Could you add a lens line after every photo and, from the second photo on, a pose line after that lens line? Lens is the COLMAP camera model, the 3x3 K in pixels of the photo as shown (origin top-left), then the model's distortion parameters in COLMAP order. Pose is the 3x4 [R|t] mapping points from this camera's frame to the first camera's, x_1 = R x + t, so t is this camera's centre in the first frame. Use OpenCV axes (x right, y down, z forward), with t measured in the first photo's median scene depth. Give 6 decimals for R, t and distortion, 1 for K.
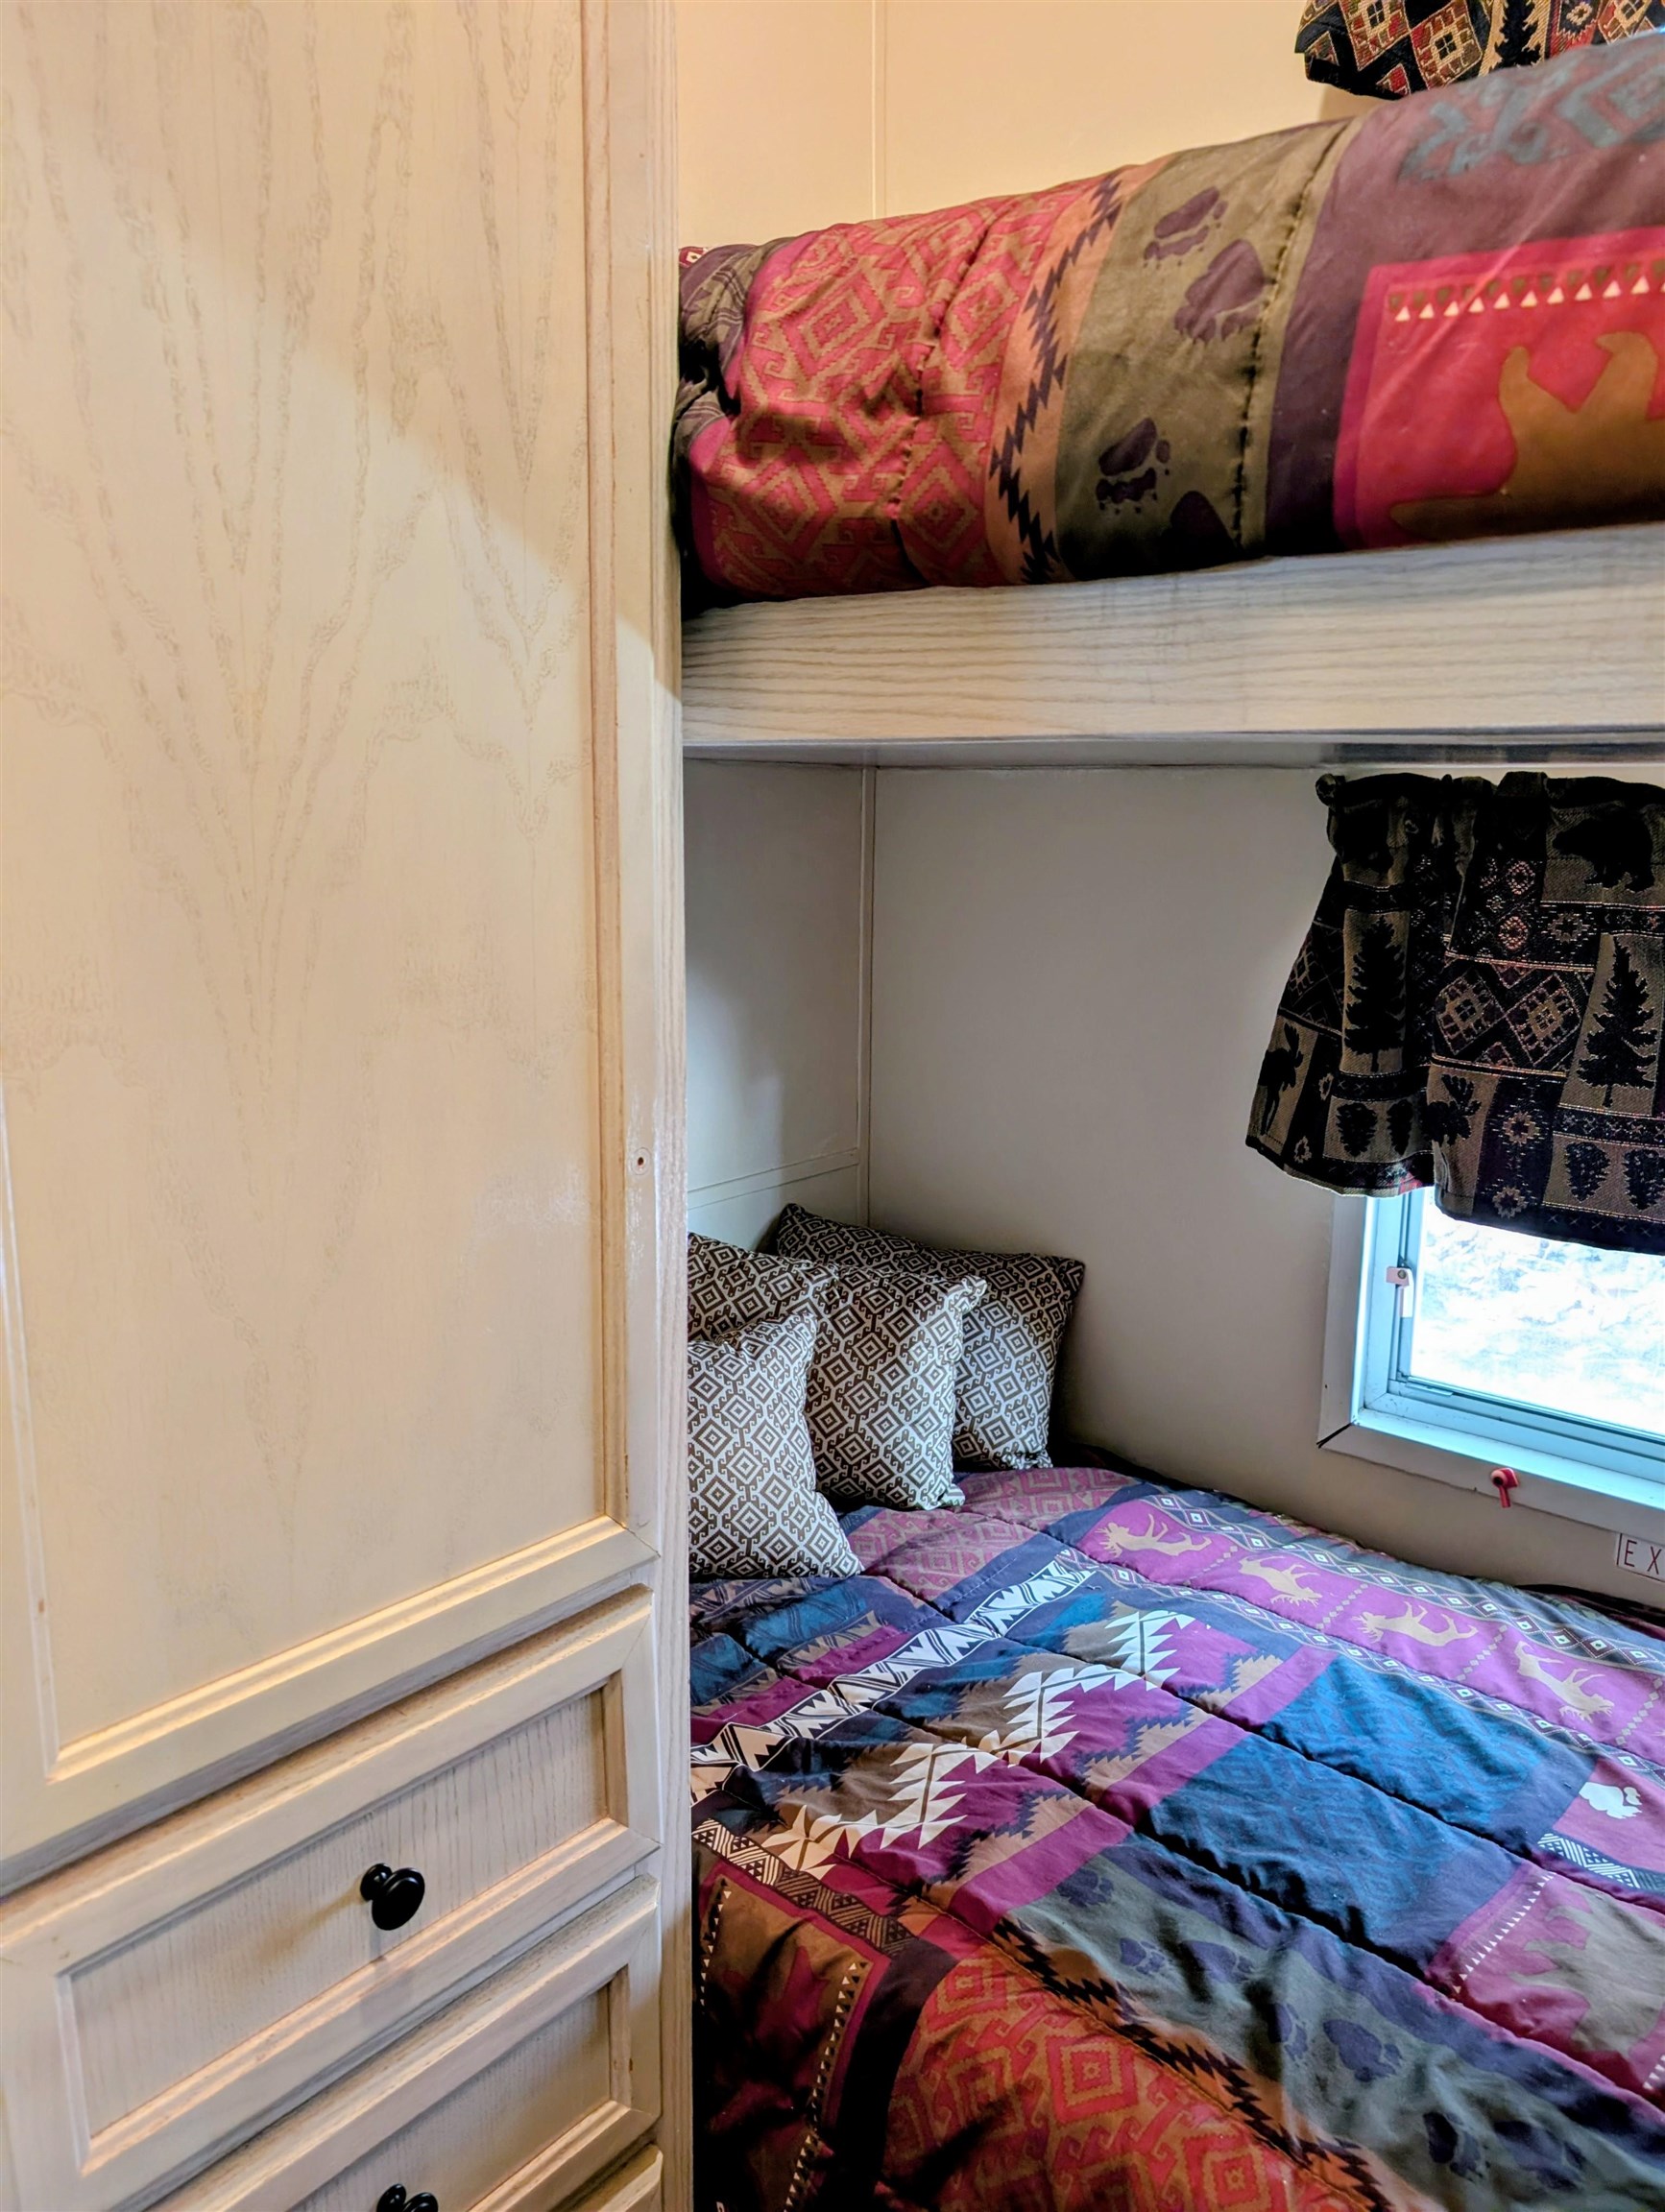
lens RADIAL K [[1569.4, 0, 833.1], [0, 1569.4, 1101.5], [0, 0, 1]] dist [0.001554, -0.005547]
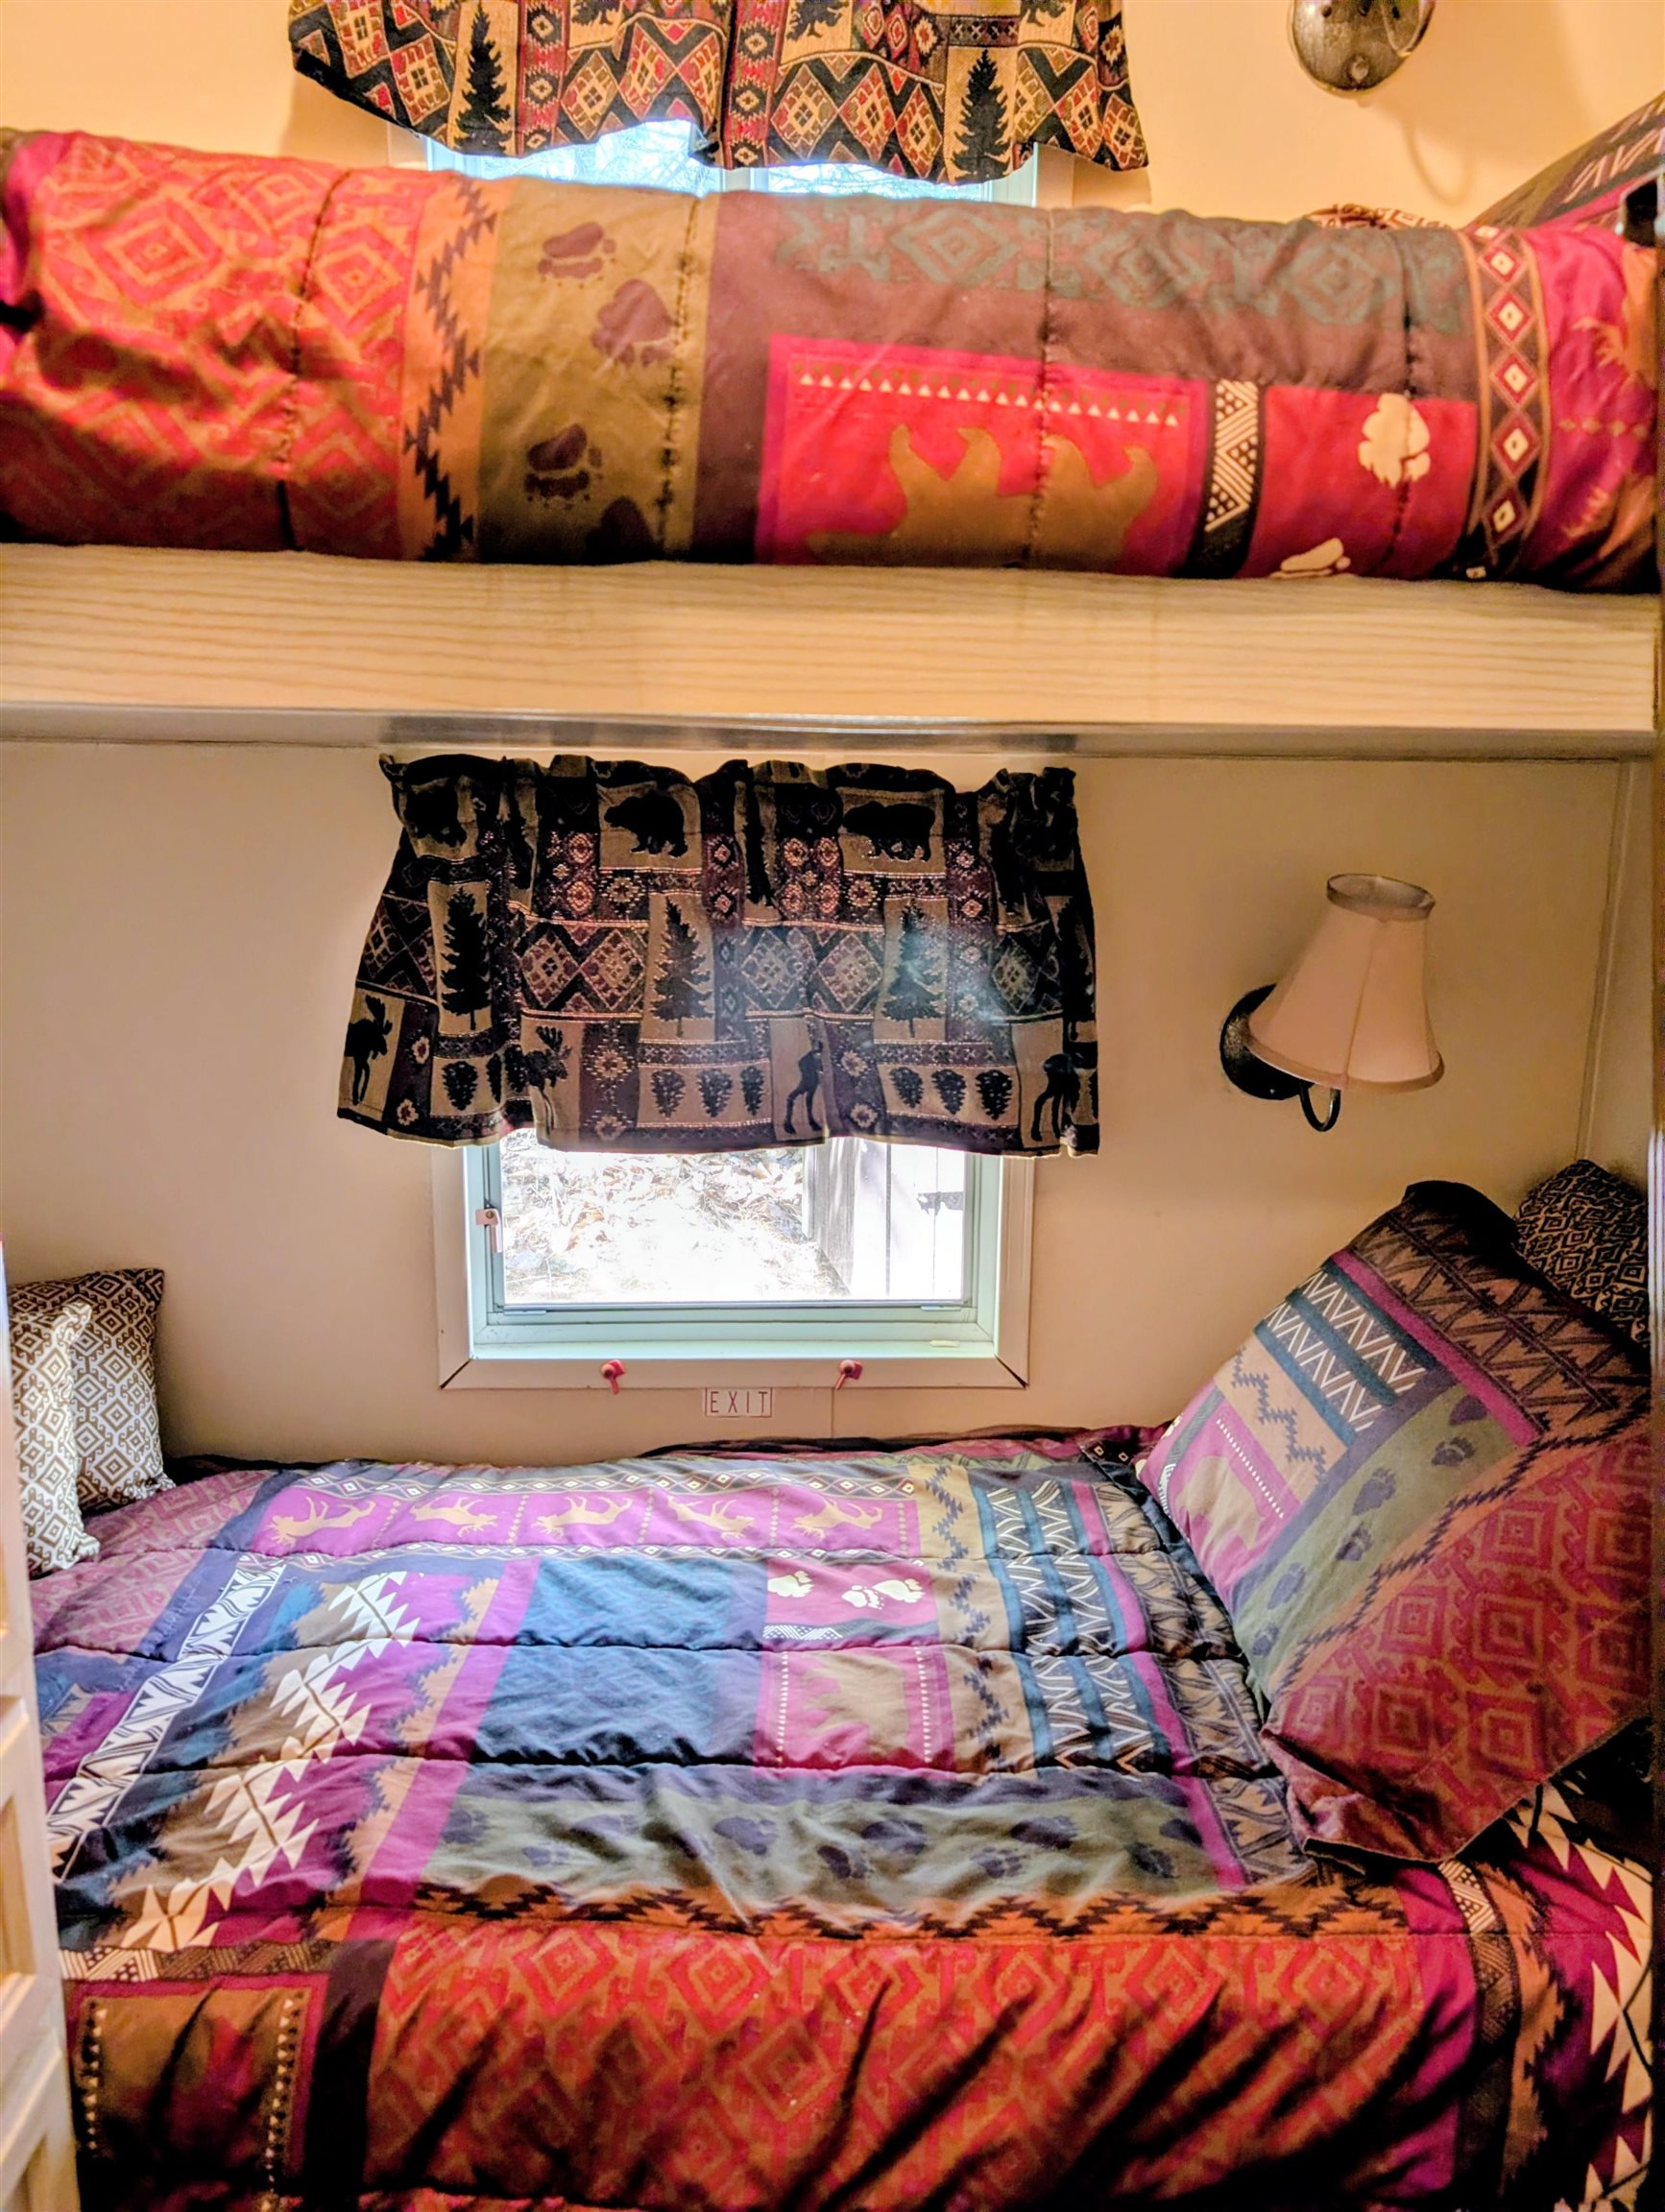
lens RADIAL K [[1554.9, 0, 832.5], [0, 1554.9, 1106.0], [0, 0, 1]] dist [0.008268, -0.011172]
pose [[0.730608, -0.133135, 0.669691, -0.227806], [0.123559, 0.990393, 0.062093, -0.003932], [-0.671524, 0.037381, 0.740039, 0.044489]]
